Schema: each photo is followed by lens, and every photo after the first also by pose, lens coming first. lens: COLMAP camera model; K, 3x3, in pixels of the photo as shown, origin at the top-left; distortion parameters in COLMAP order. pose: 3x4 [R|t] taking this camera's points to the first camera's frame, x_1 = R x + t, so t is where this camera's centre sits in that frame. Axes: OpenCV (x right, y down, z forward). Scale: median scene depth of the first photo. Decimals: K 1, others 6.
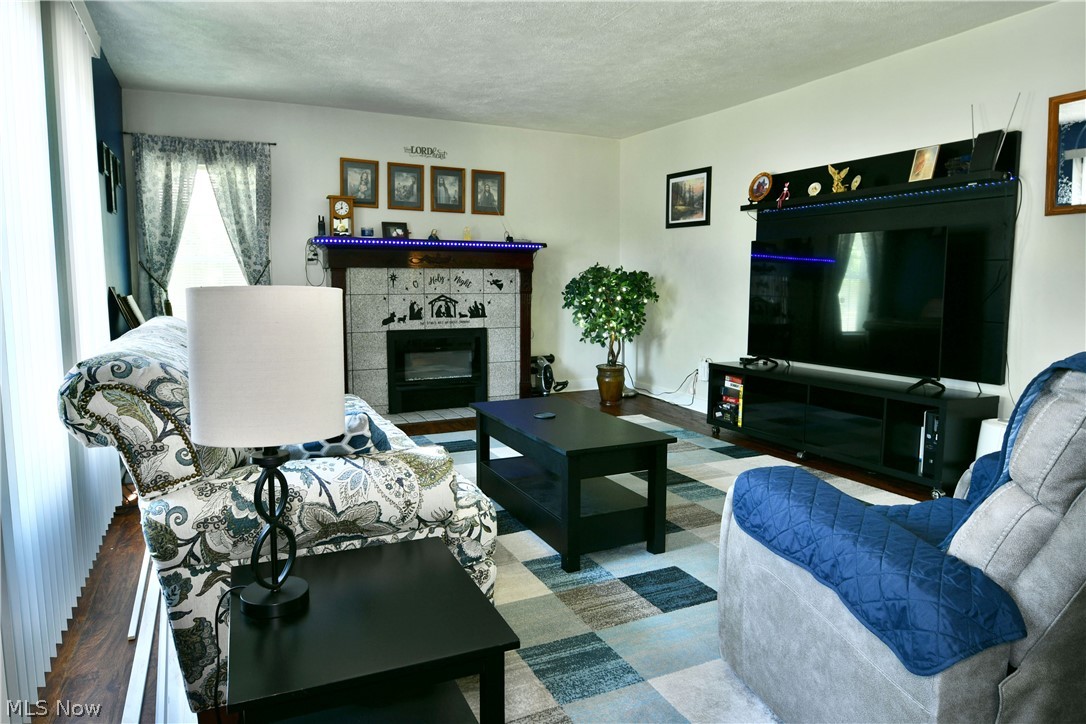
lens RADIAL K [[665.2, 0, 539.7], [0, 665.2, 349.4], [0, 0, 1]] dist [-0.012064, -0.001780]
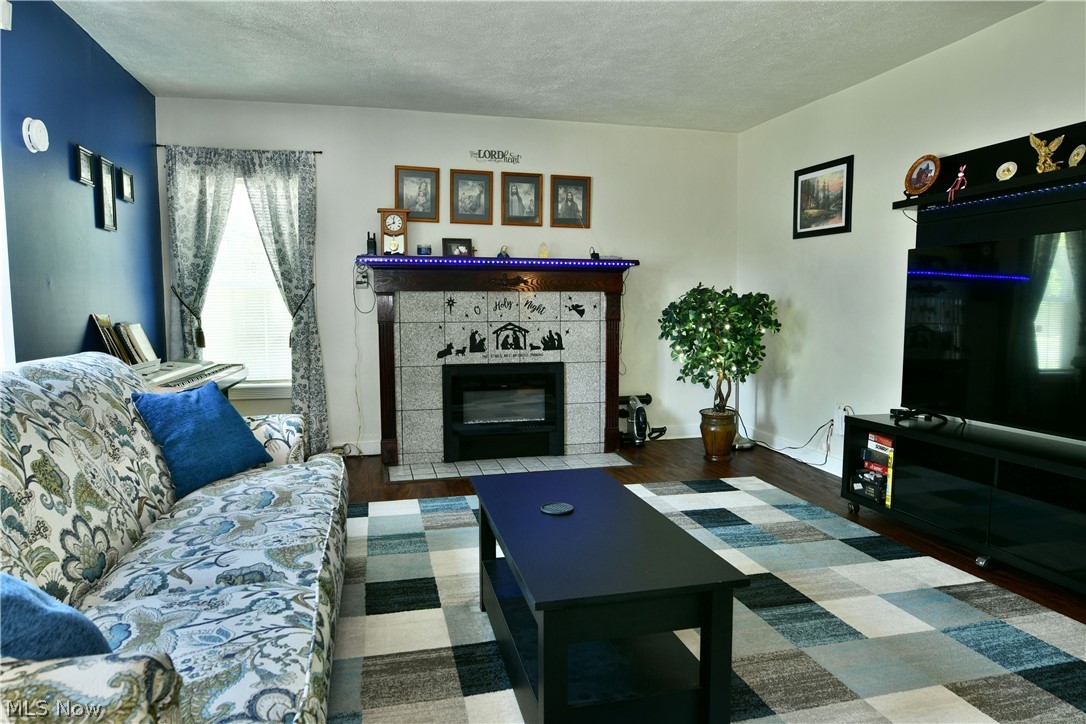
lens RADIAL K [[660.4, 0, 543.0], [0, 660.4, 362.0], [0, 0, 1]] dist [-0.012396, -0.003692]
pose [[0.978187, 0.013467, -0.207289, 0.071655], [-0.017279, 0.999713, -0.016593, -0.019770], [0.207006, 0.019813, 0.978139, 0.197372]]
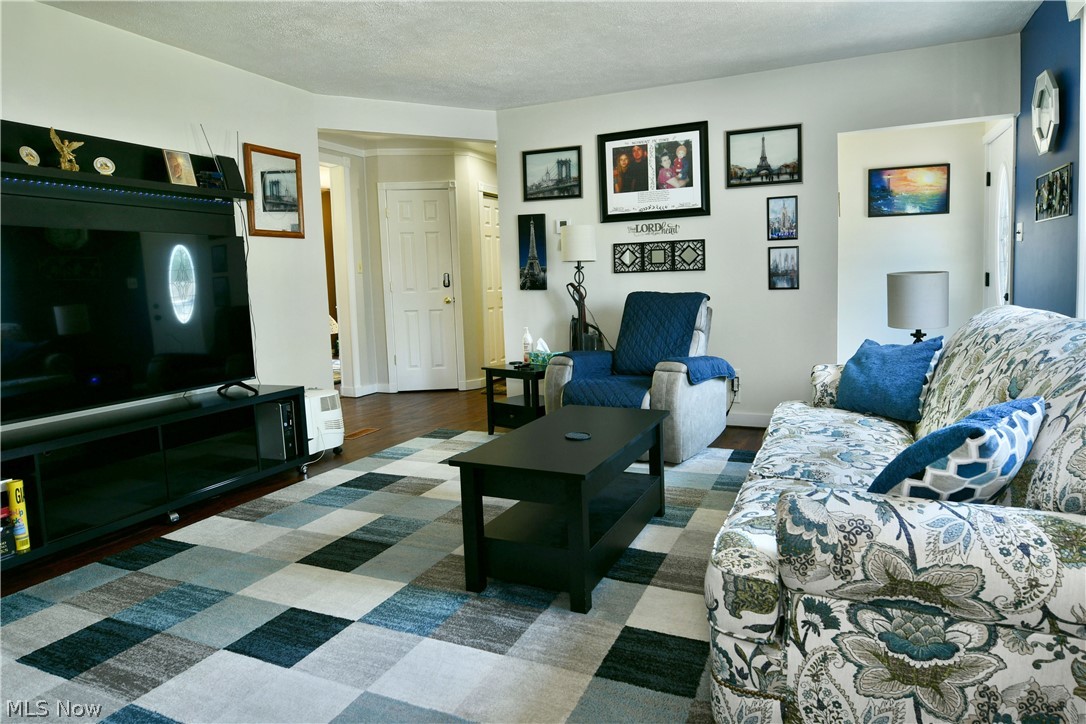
lens RADIAL K [[651.5, 0, 518.6], [0, 651.5, 305.9], [0, 0, 1]] dist [-0.003237, -0.002115]
pose [[-0.598192, -0.010768, 0.801281, -0.342806], [0.114701, 0.988463, 0.098913, -0.084845], [-0.793102, 0.151077, -0.590056, 0.857141]]
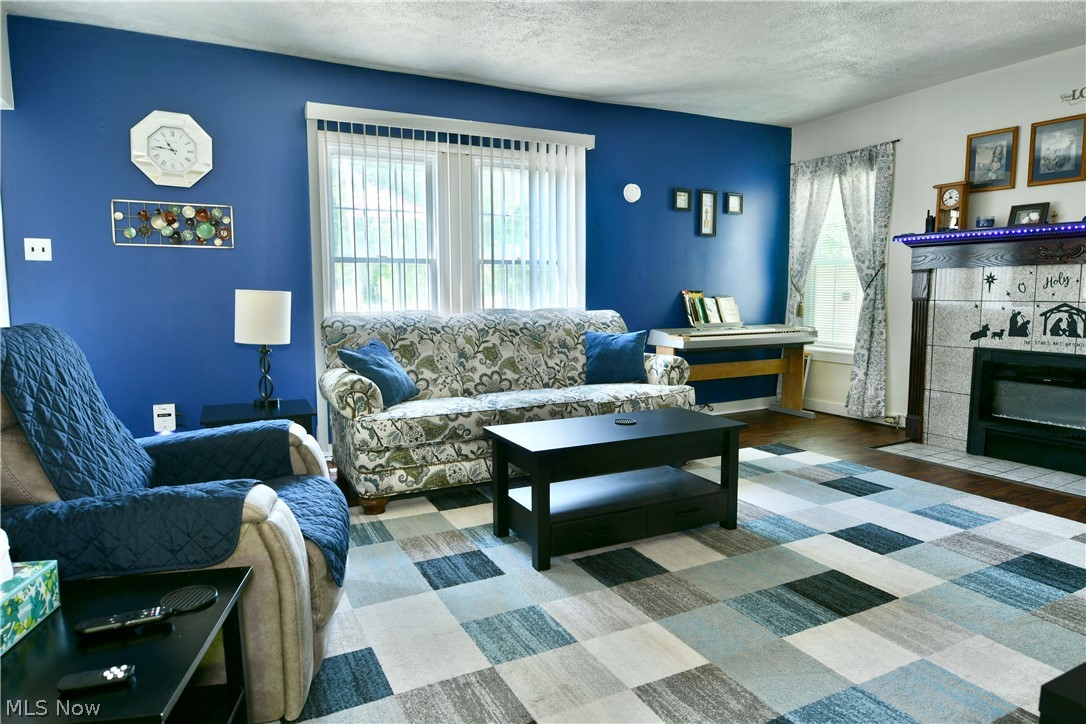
lens RADIAL K [[680.3, 0, 543.0], [0, 680.3, 362.0], [0, 0, 1]] dist [-0.020232, -0.001888]
pose [[0.005064, 0.102859, -0.994683, 0.558521], [-0.093773, 0.990361, 0.101935, -0.044086], [0.995581, 0.092758, 0.014661, 0.481961]]
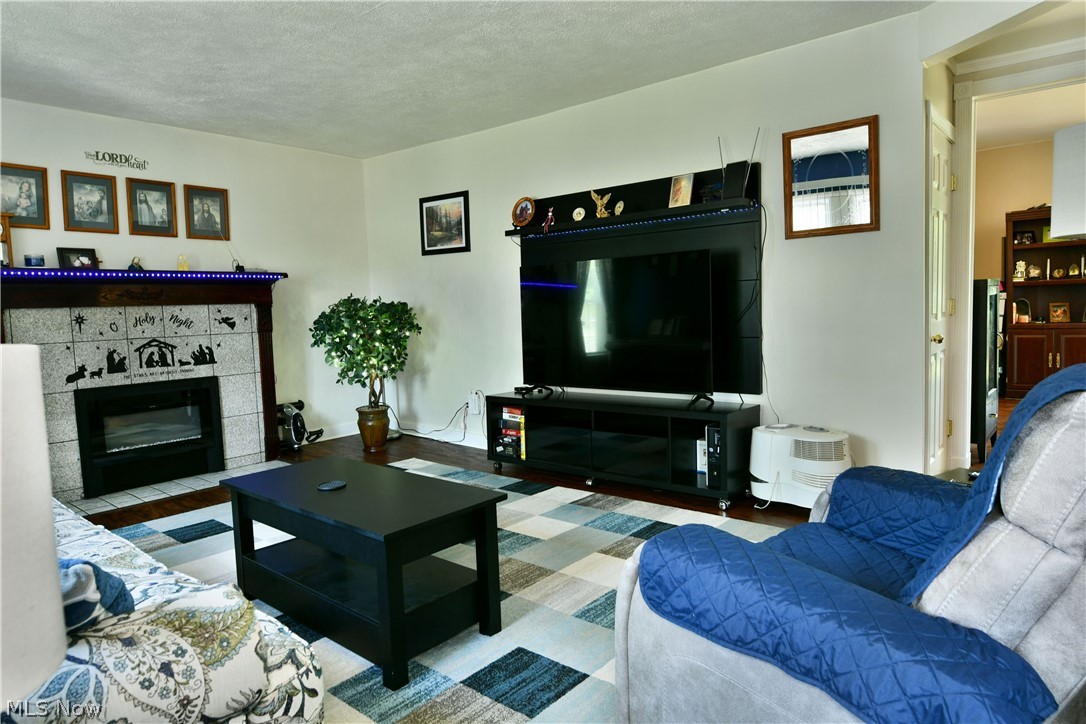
lens RADIAL K [[657.1, 0, 549.7], [0, 657.1, 358.8], [0, 0, 1]] dist [-0.010784, -0.005323]
pose [[0.911478, -0.065140, 0.406158, -0.035439], [0.077724, 0.996869, -0.014546, -0.010613], [-0.403939, 0.044827, 0.913687, 0.099538]]
